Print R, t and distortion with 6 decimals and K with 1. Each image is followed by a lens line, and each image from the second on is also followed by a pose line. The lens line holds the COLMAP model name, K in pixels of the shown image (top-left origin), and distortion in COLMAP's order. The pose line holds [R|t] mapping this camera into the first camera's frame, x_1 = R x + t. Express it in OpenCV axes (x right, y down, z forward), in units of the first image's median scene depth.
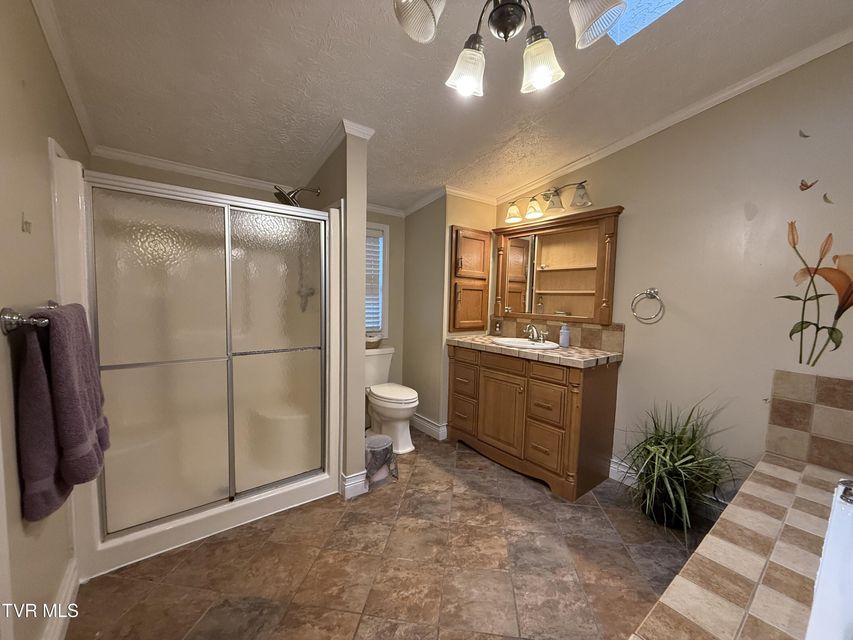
lens RADIAL K [[337.9, 0, 424.3], [0, 337.9, 321.1], [0, 0, 1]] dist [-0.003055, 0.000425]
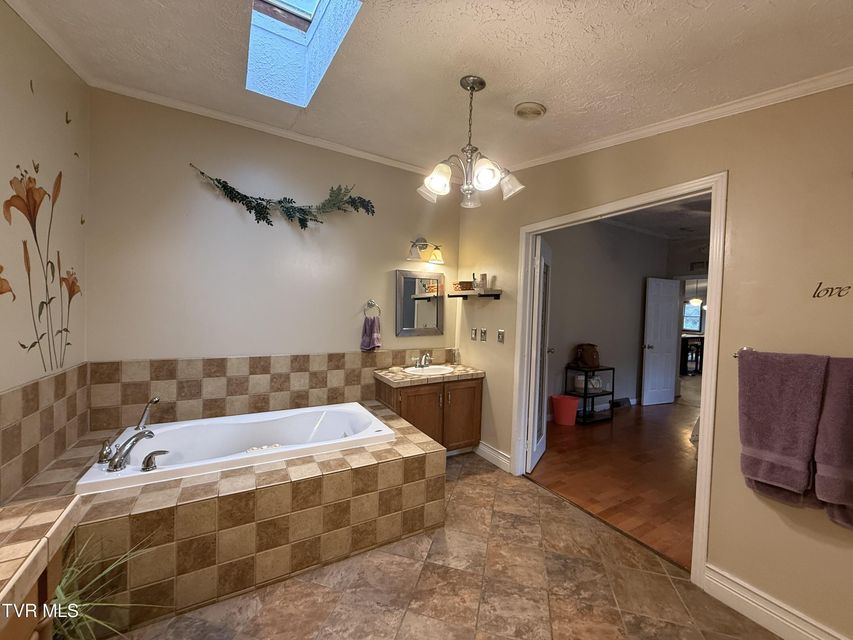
lens RADIAL K [[337.9, 0, 427.0], [0, 337.9, 320.7], [0, 0, 1]] dist [-0.003055, 0.000425]
pose [[-0.989862, -0.061107, 0.128212, 0.069095], [-0.048421, 0.993826, 0.099827, -0.104631], [-0.133521, 0.092607, -0.986710, 1.147081]]
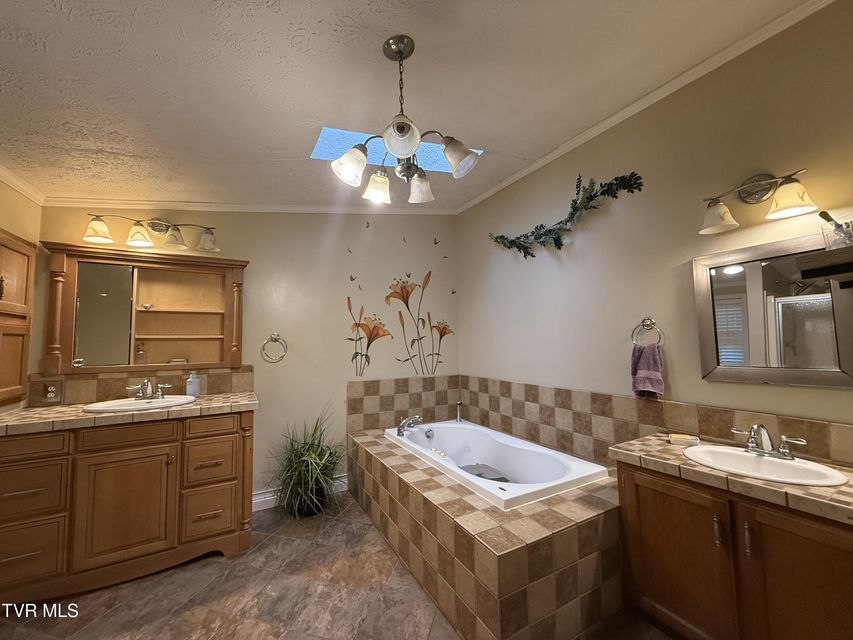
lens RADIAL K [[337.9, 0, 425.7], [0, 337.9, 321.5], [0, 0, 1]] dist [-0.003055, 0.000425]
pose [[0.135188, 0.031124, 0.990331, -0.466231], [0.082845, 0.995652, -0.042600, -0.041767], [-0.987350, 0.087803, 0.132022, 0.281001]]
